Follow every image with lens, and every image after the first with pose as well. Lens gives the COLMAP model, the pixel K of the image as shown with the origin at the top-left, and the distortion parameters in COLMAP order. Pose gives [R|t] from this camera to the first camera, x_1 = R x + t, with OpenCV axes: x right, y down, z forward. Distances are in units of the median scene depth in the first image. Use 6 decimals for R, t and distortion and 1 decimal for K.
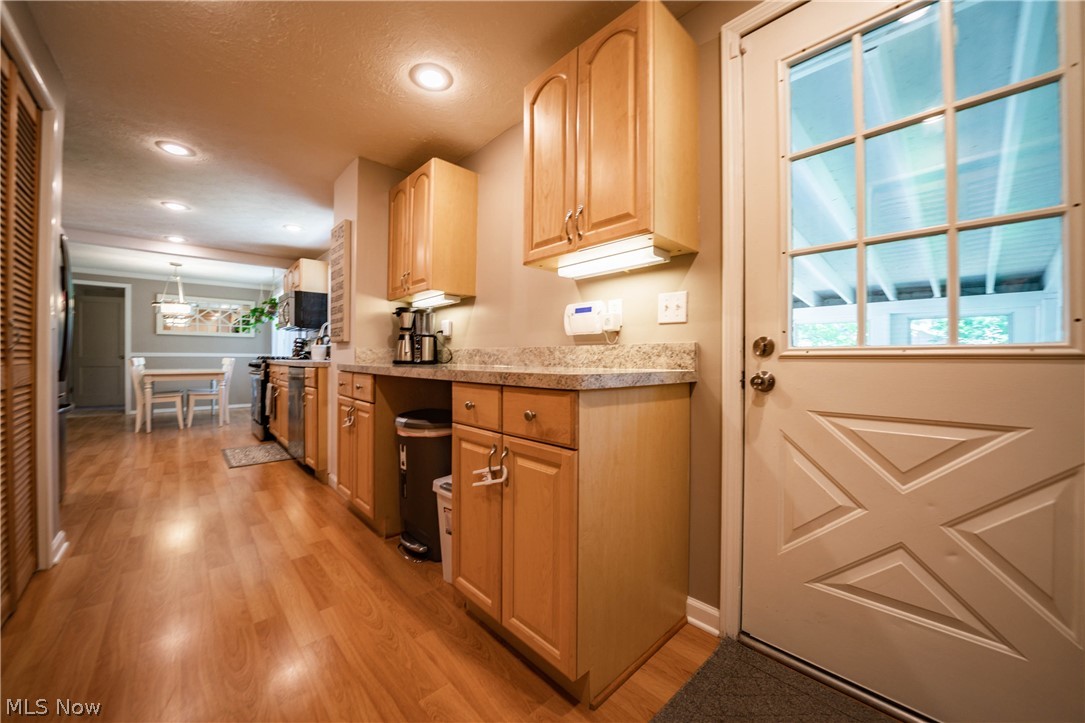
lens RADIAL K [[398.4, 0, 533.2], [0, 398.4, 356.5], [0, 0, 1]] dist [-0.023838, 0.000016]
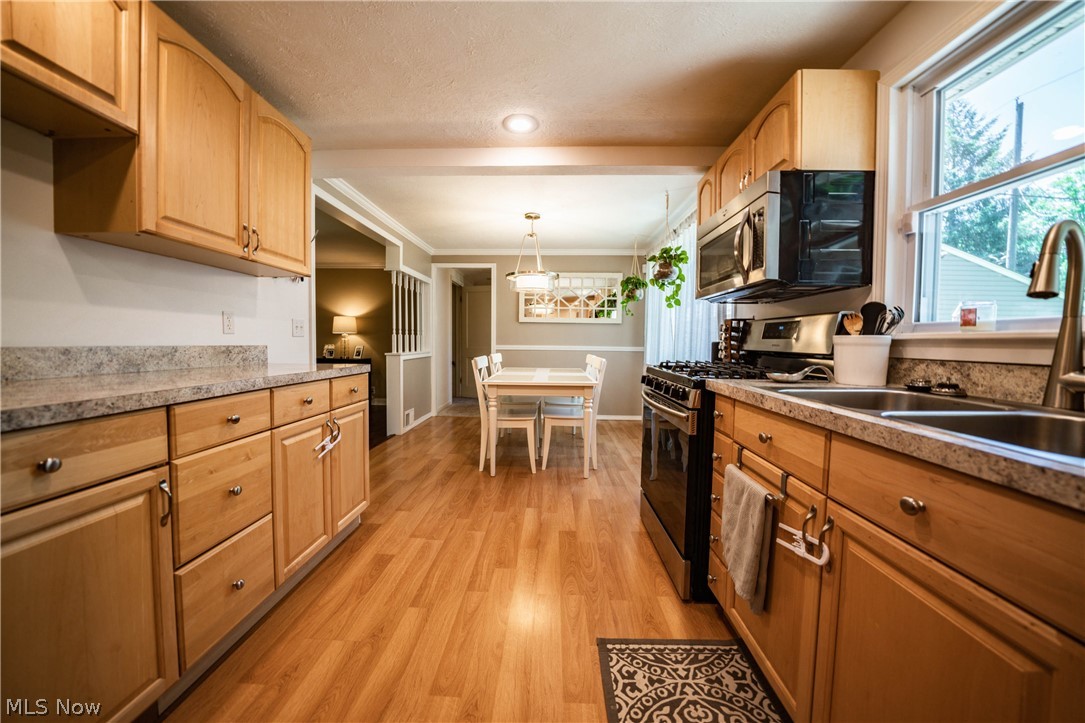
lens RADIAL K [[398.4, 0, 533.2], [0, 398.4, 356.5], [0, 0, 1]] dist [-0.023838, 0.000016]
pose [[0.711539, 0.029057, -0.702046, -0.375219], [-0.006466, 0.999373, 0.034810, -0.015535], [0.702617, -0.020230, 0.711281, 0.447700]]
